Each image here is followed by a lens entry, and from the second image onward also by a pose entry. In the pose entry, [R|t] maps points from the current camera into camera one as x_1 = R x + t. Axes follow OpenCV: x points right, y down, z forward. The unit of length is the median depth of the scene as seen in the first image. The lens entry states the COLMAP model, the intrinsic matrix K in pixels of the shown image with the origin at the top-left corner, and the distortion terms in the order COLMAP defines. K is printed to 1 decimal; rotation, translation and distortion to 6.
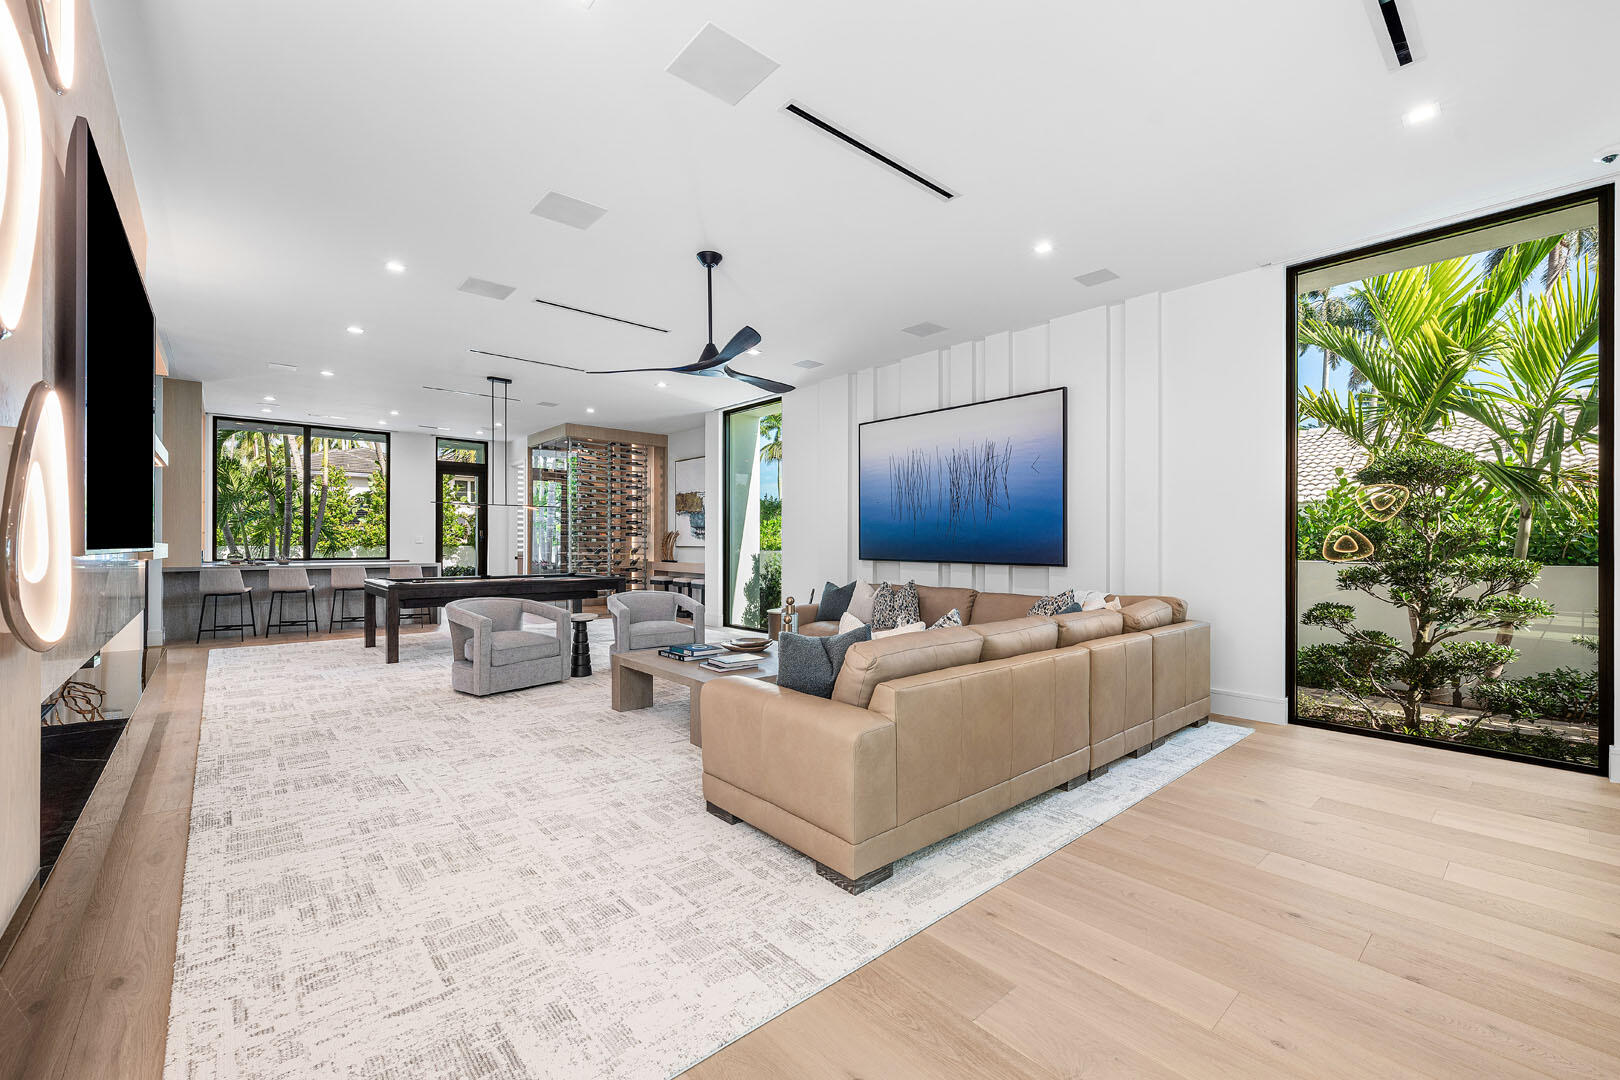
lens RADIAL K [[664.7, 0, 809.9], [0, 664.7, 541.8], [0, 0, 1]] dist [-0.001057, -0.000045]
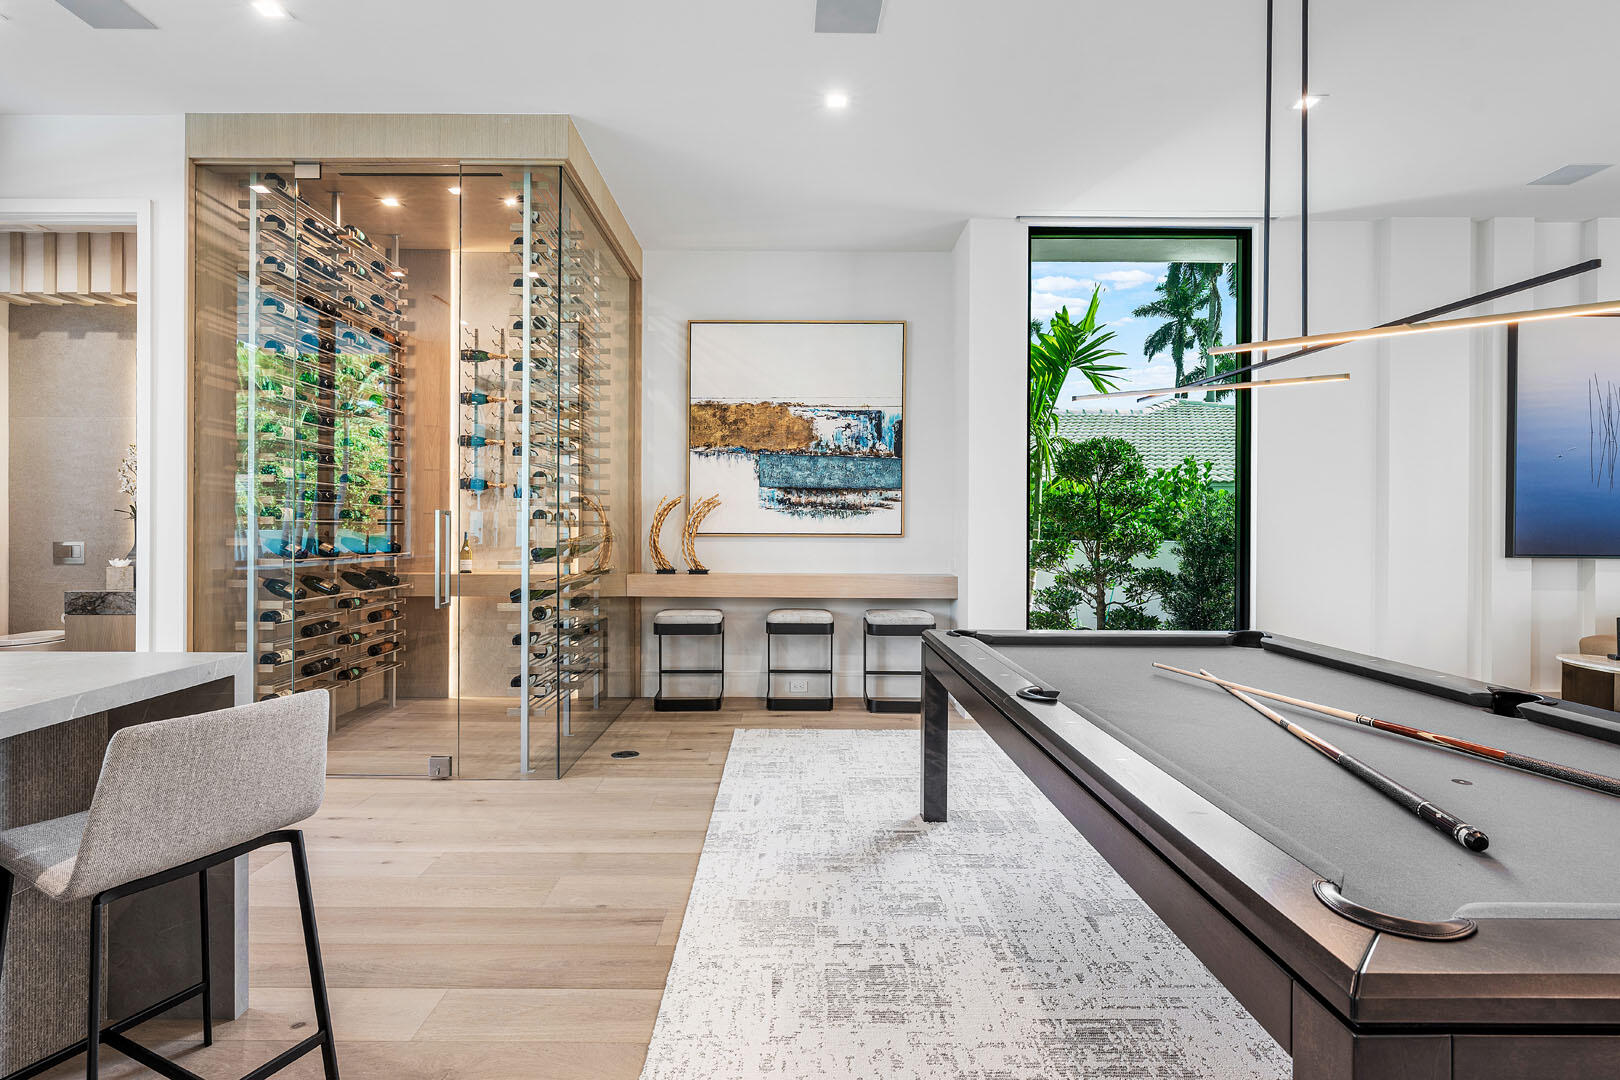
lens RADIAL K [[787.0, 0, 807.3], [0, 787.0, 526.1], [0, 0, 1]] dist [-0.003456, -0.000345]
pose [[0.661909, -0.005298, 0.749565, -0.523354], [-0.001277, 0.999966, 0.008196, -0.002197], [-0.749583, -0.006382, 0.661880, 0.652426]]
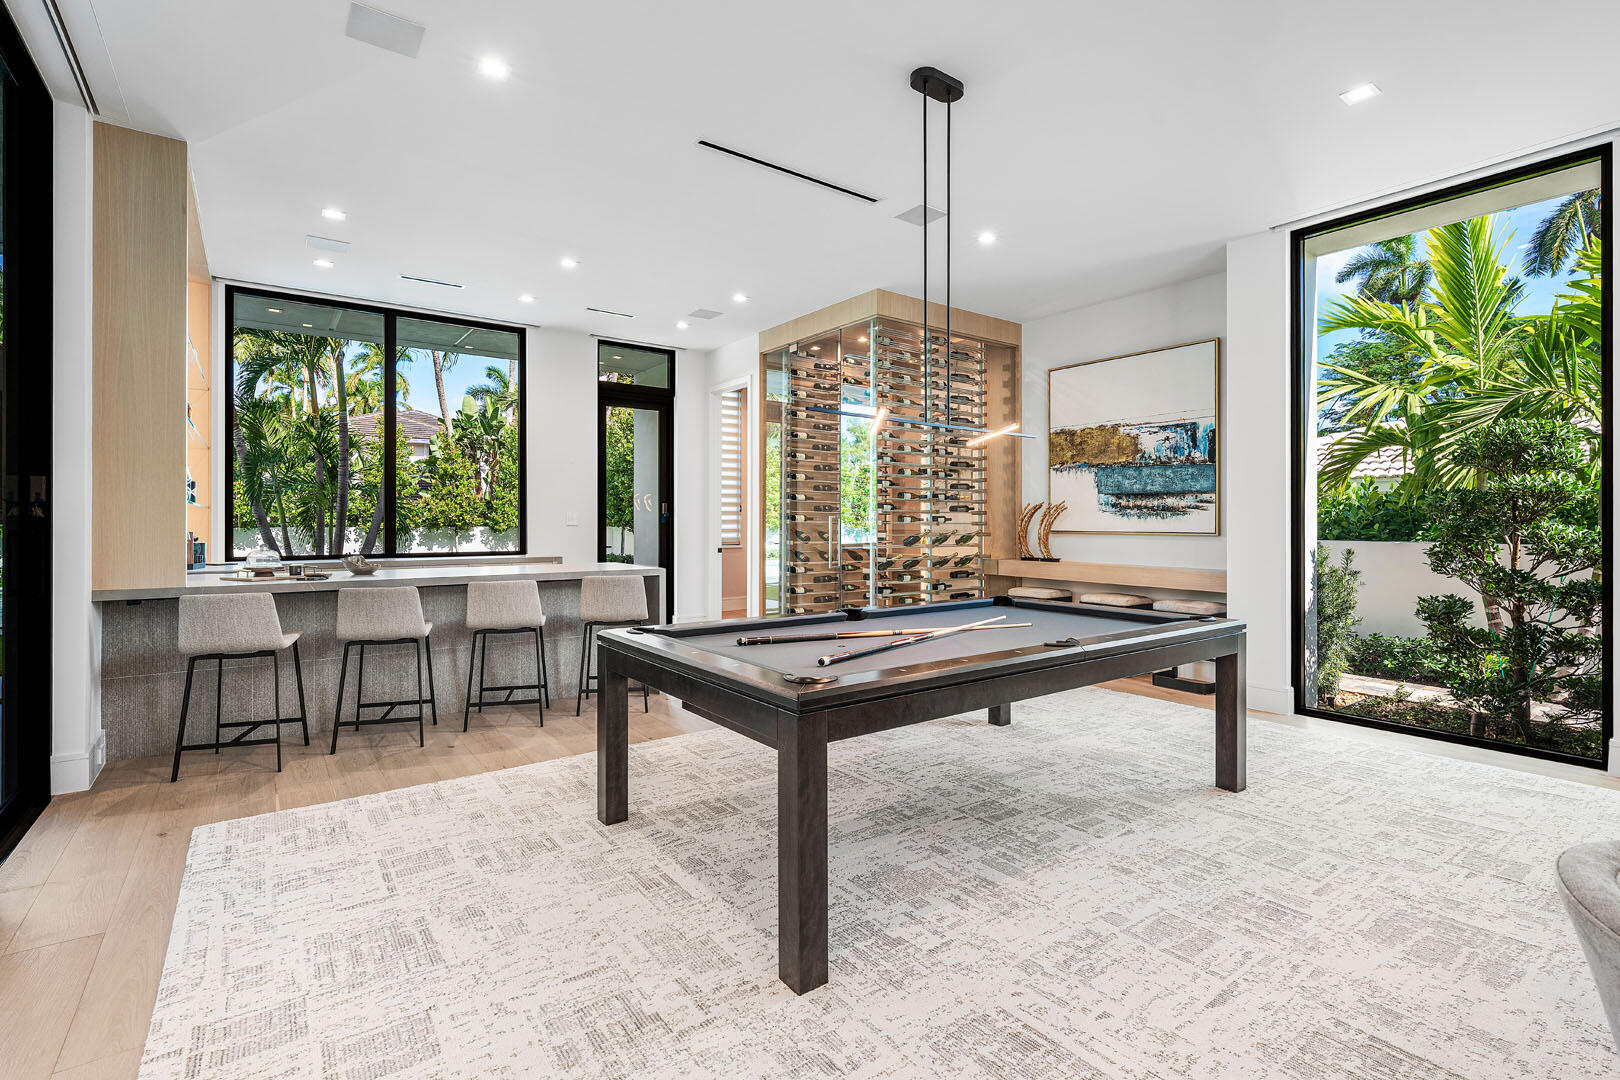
lens RADIAL K [[741.4, 0, 811.1], [0, 741.4, 524.4], [0, 0, 1]] dist [-0.001413, -0.000121]
pose [[0.996237, -0.000672, -0.086674, -0.348658], [0.001082, 0.999988, 0.004687, -0.001886], [0.086670, -0.004764, 0.996226, 0.410434]]
